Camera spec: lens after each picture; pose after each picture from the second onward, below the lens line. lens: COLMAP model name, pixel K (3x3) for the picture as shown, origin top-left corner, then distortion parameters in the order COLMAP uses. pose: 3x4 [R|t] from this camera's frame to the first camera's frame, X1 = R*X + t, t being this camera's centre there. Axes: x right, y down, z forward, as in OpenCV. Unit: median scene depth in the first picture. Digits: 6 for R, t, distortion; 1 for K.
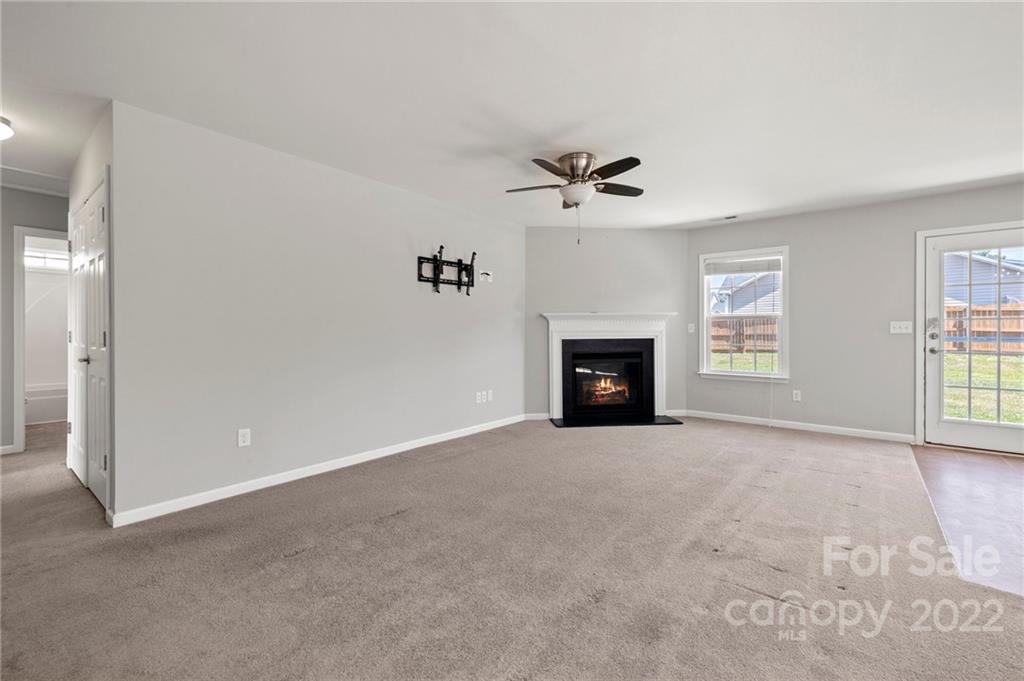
lens RADIAL K [[434.6, 0, 514.5], [0, 434.6, 333.0], [0, 0, 1]] dist [0.000522, 0.000423]
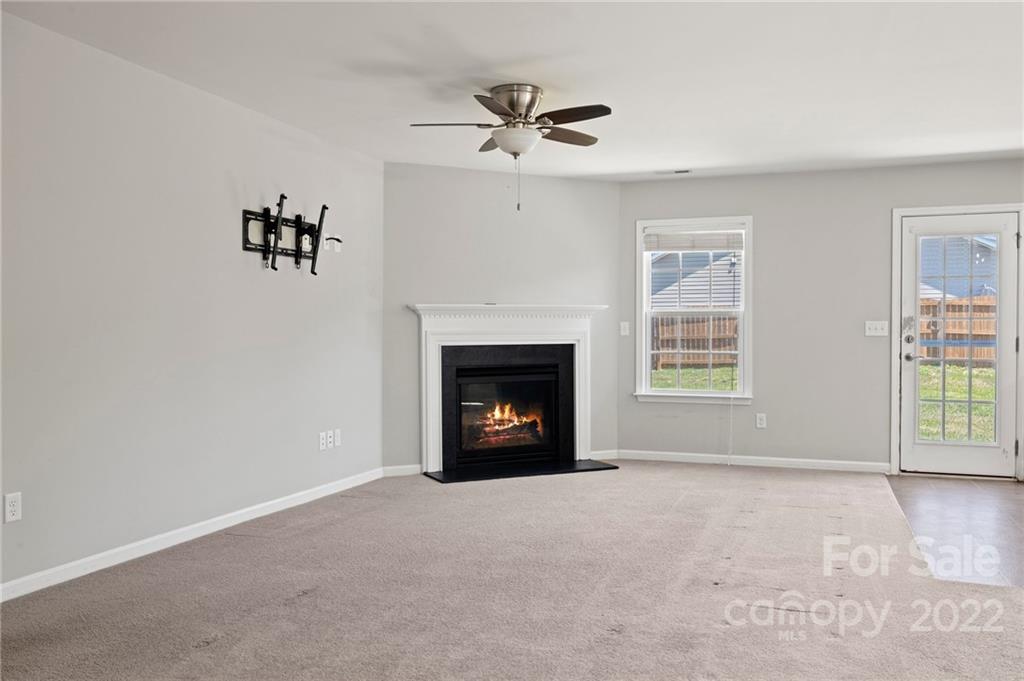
lens RADIAL K [[839.3, 0, 515.4], [0, 839.3, 343.5], [0, 0, 1]] dist [-0.006167, 0.004447]
pose [[0.944540, -0.002727, 0.328385, -0.235241], [0.000089, 0.999968, 0.008048, 0.002179], [-0.328397, -0.007573, 0.944510, -0.227602]]
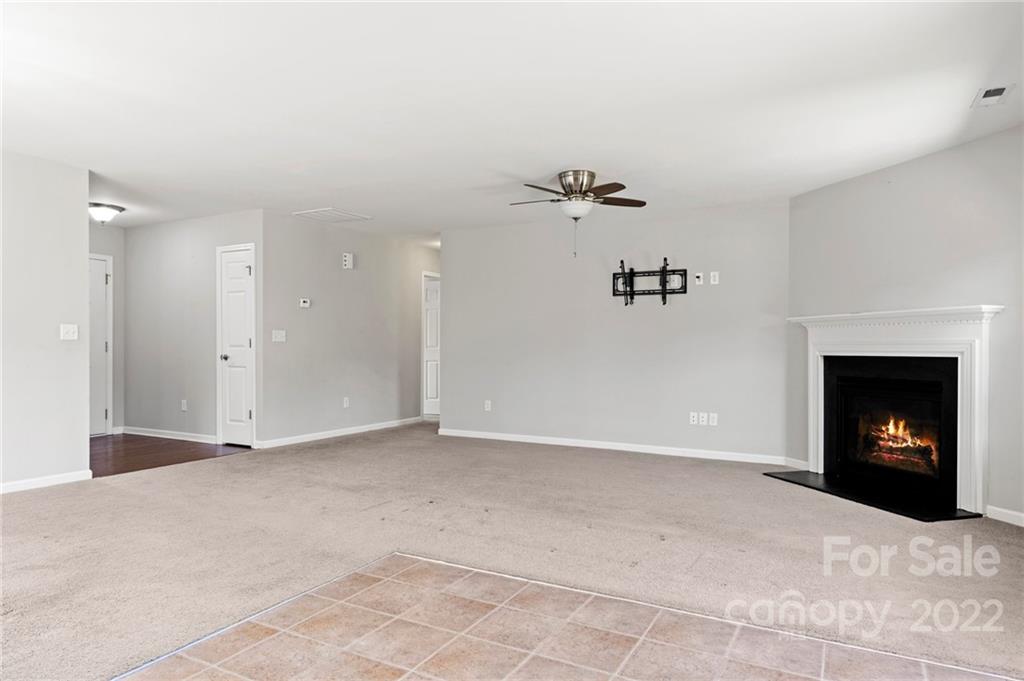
lens RADIAL K [[633.4, 0, 514.0], [0, 633.4, 338.0], [0, 0, 1]] dist [-0.003201, -0.001756]
pose [[0.188167, -0.010407, -0.982082, 1.219300], [-0.005818, 0.999915, -0.011711, 0.005177], [0.982120, 0.007917, 0.188091, 0.437313]]
